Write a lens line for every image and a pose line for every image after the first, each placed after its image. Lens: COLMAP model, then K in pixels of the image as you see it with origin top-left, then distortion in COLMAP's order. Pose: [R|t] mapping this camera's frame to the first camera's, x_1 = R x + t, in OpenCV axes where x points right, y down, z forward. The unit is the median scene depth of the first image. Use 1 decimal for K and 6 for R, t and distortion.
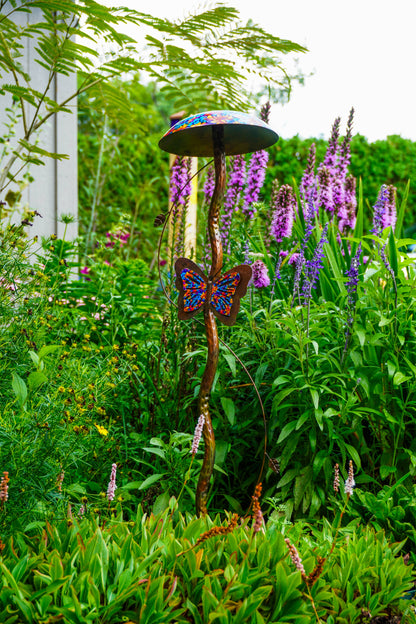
lens RADIAL K [[957.4, 0, 207.9], [0, 957.4, 314.1], [0, 0, 1]] dist [0.117801, 0.000000]
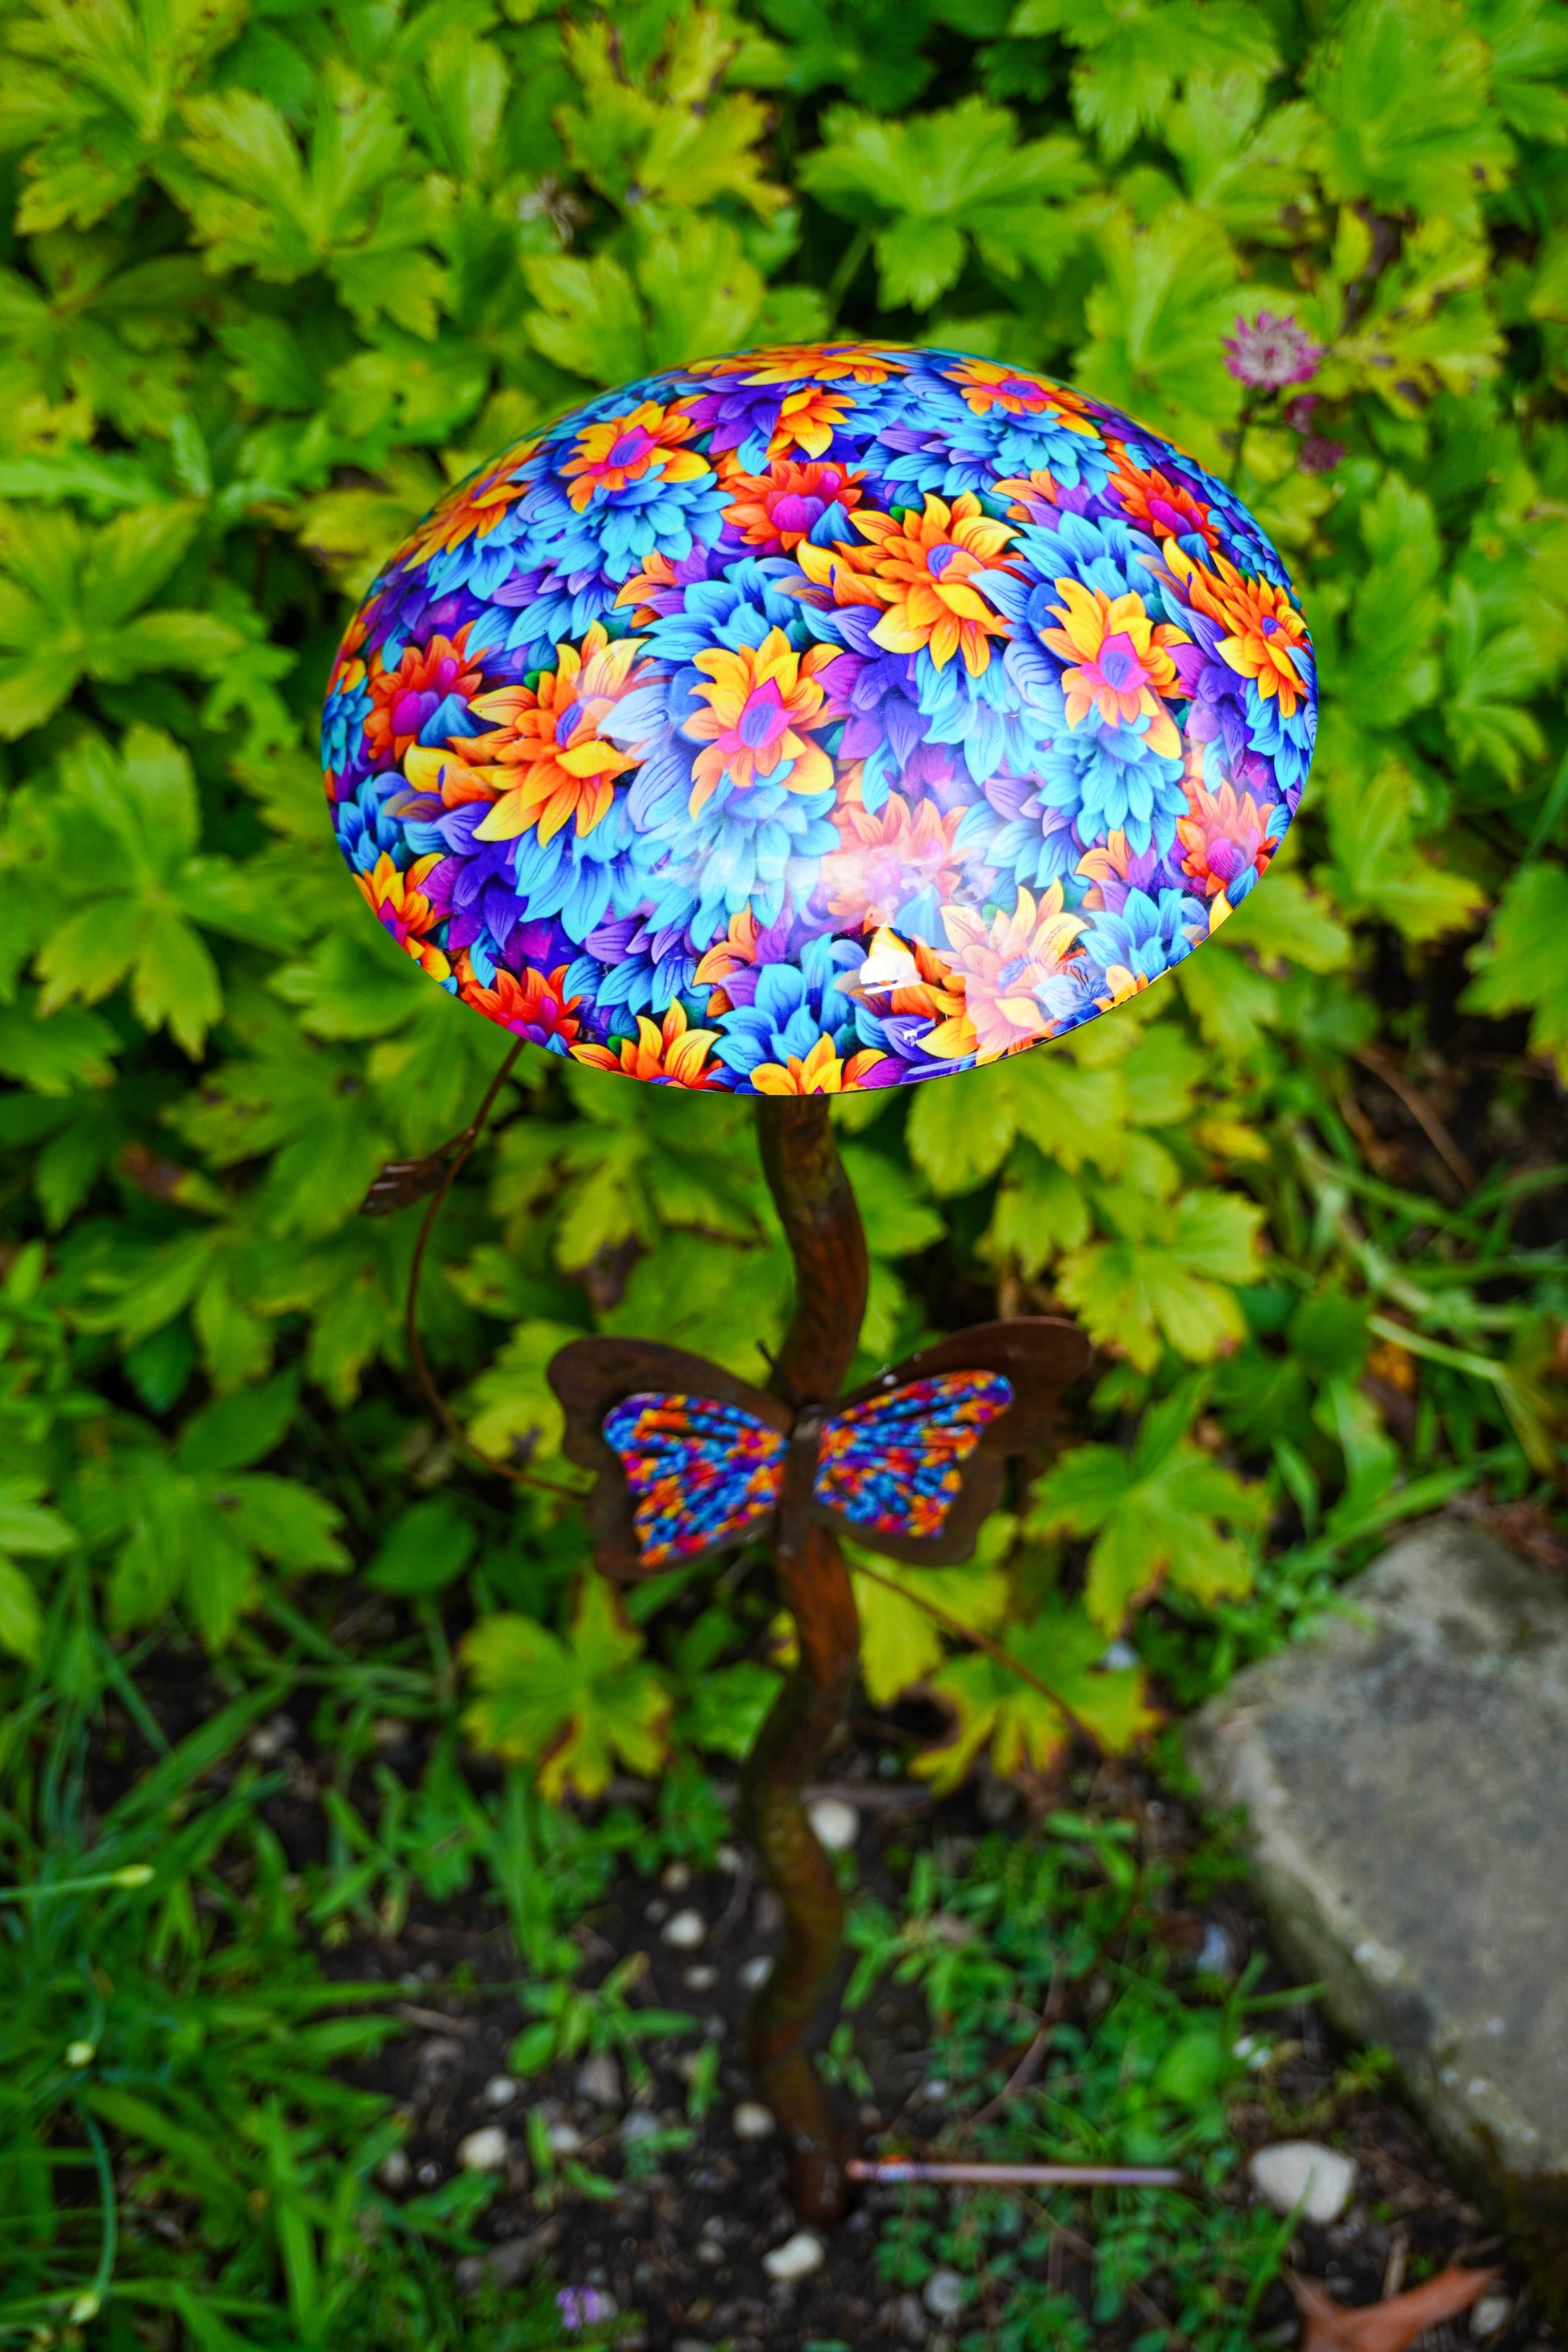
lens RADIAL K [[4519.7, 0, 784.6], [0, 4519.7, 1182.8], [0, 0, 1]] dist [0.139436, 0.000000]
pose [[0.942255, -0.284817, 0.176168, -0.111393], [0.004378, 0.536467, 0.843910, -0.632946], [-0.334868, -0.794407, 0.506736, 0.669282]]
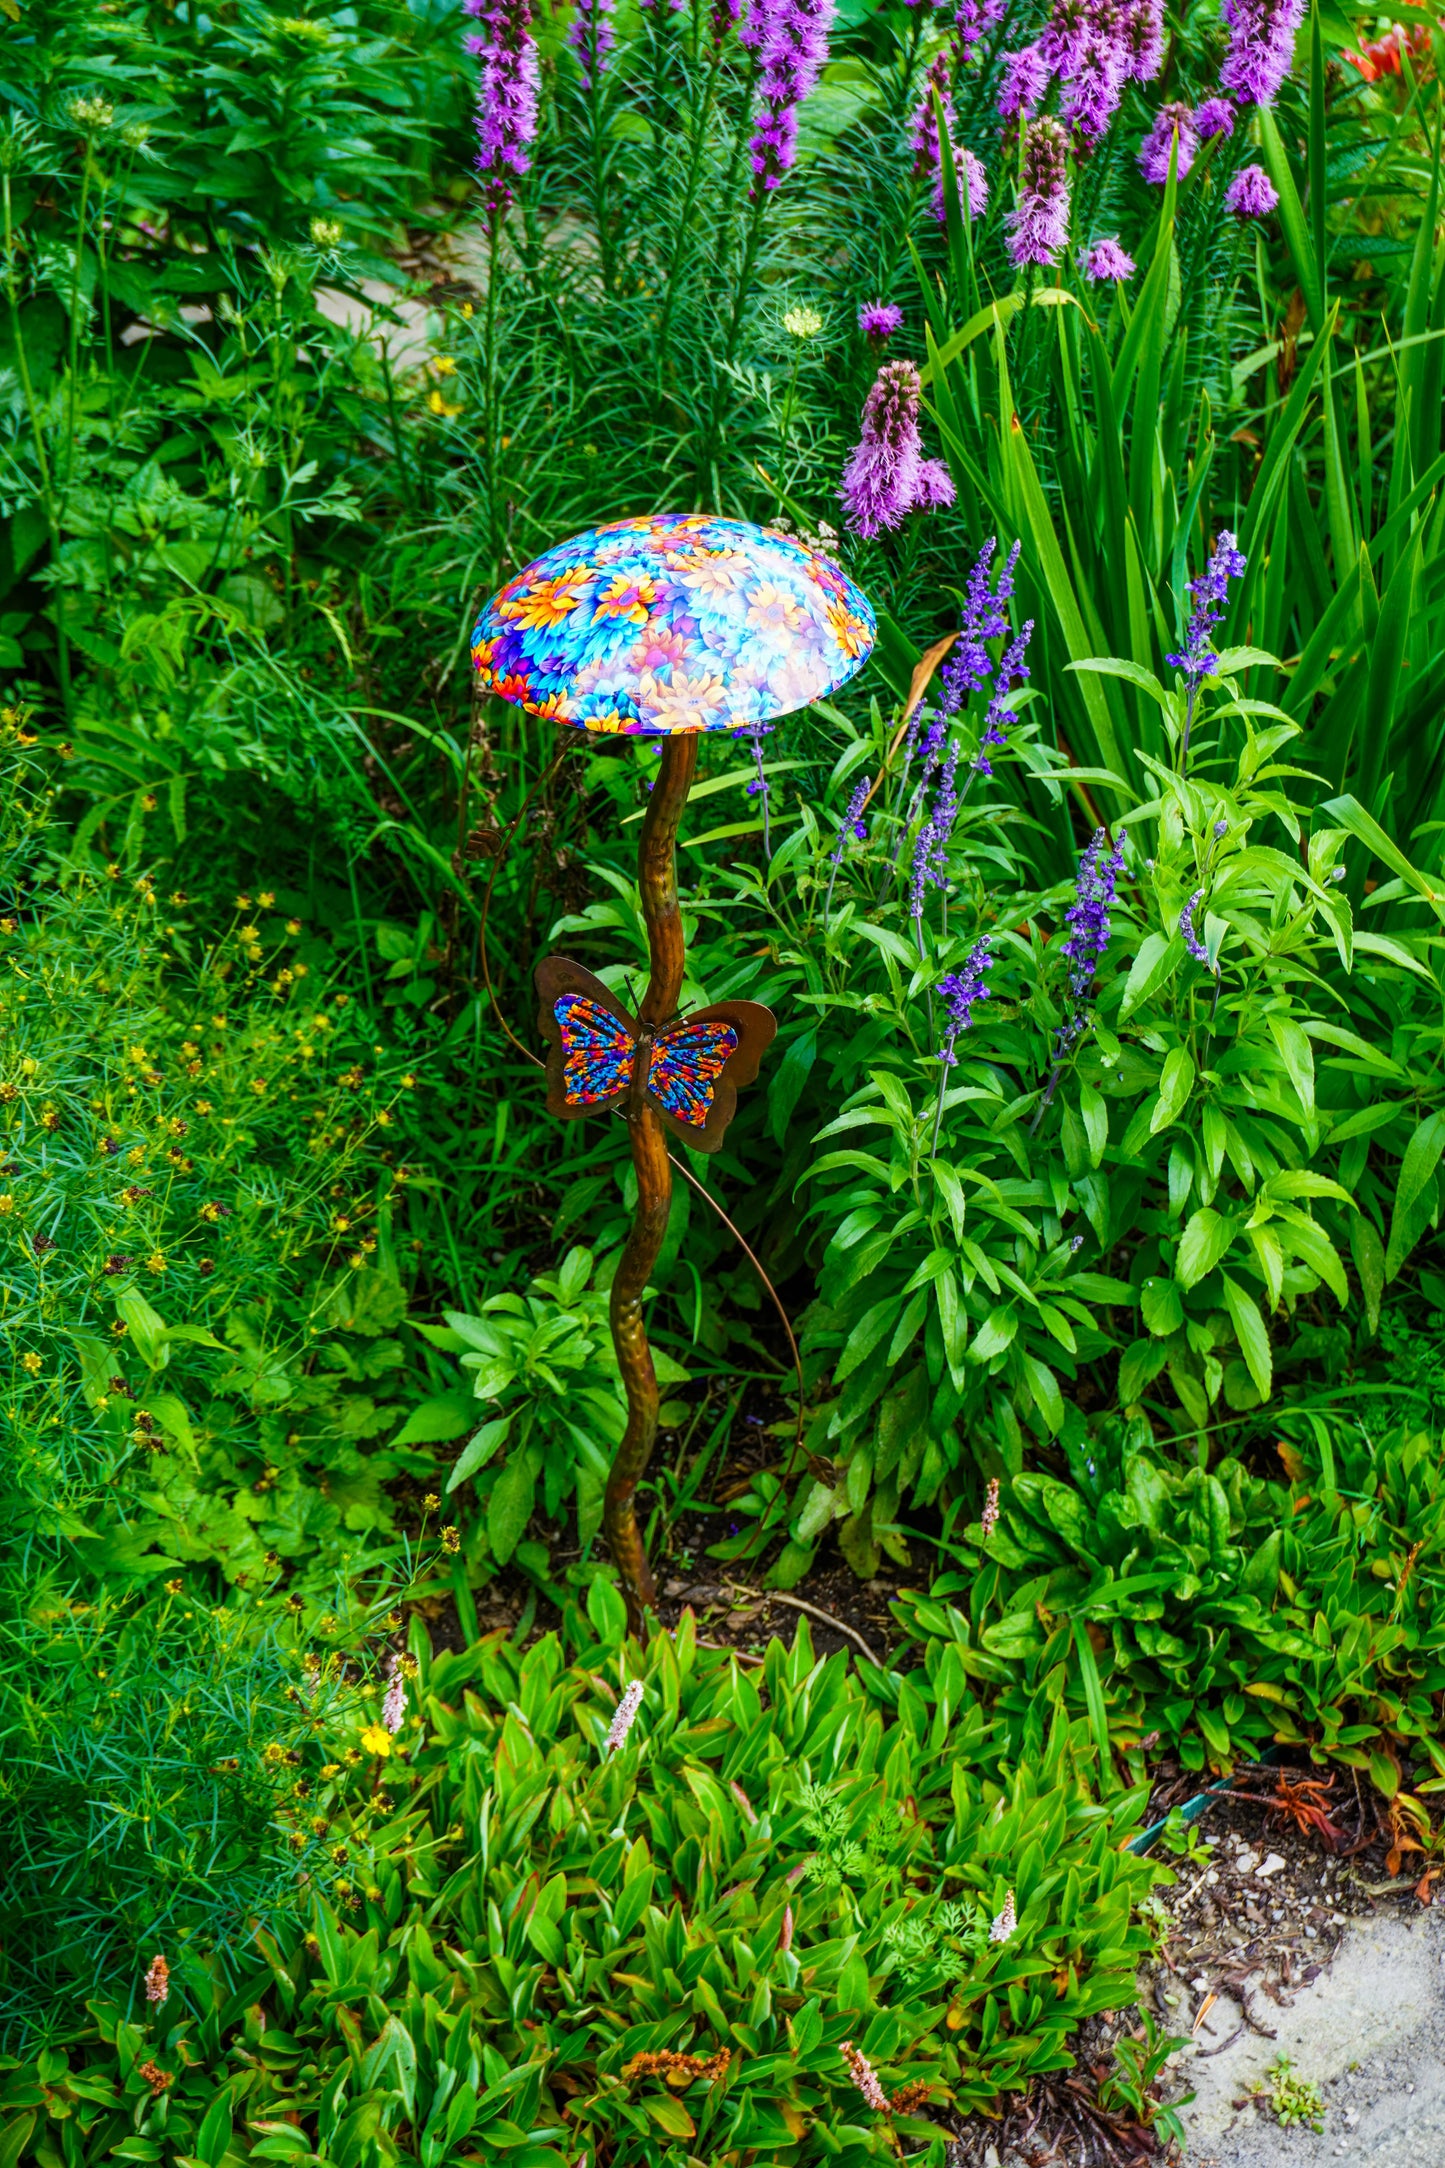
lens RADIAL K [[3713.1, 0, 710.3], [0, 3713.1, 1083.7], [0, 0, 1]] dist [0.065091, 0.000000]
pose [[0.999210, -0.015282, 0.036696, -0.021850], [-0.012442, 0.756536, 0.653834, -0.833259], [-0.037754, -0.653774, 0.755748, 0.037756]]
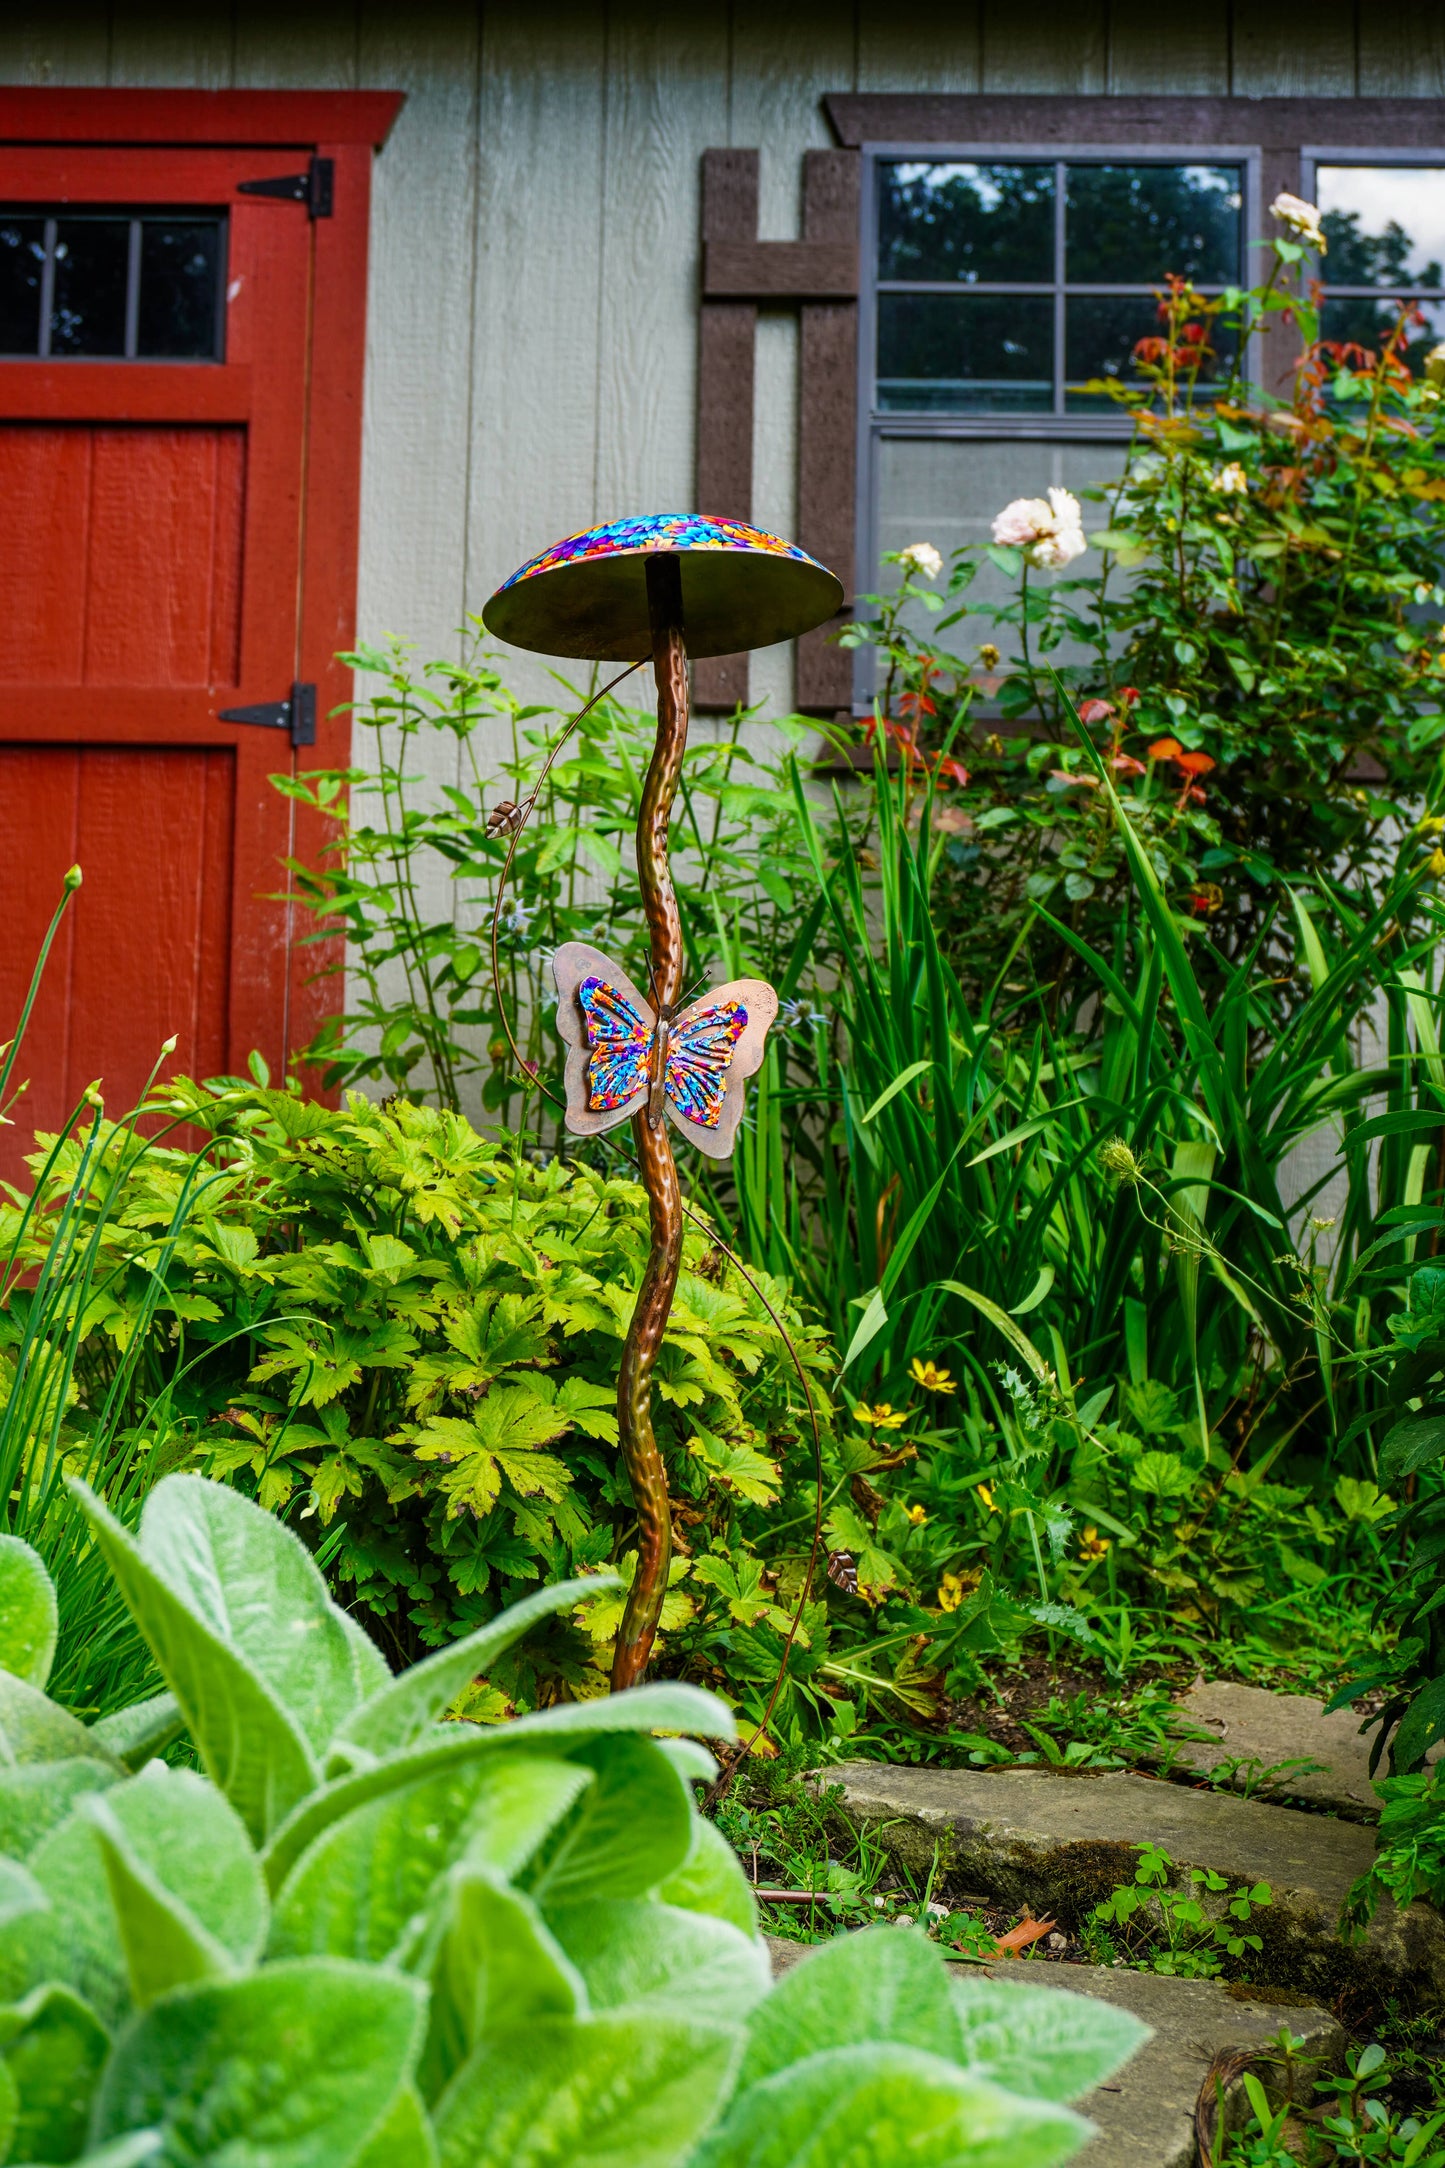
lens RADIAL K [[2351.3, 0, 764.5], [0, 2351.3, 1091.7], [0, 0, 1]] dist [-0.006350, 0.000000]
pose [[0.796858, 0.053446, 0.601798, -0.447422], [-0.032960, 0.998442, -0.045028, 0.024696], [-0.603267, 0.016046, 0.797378, 0.332659]]
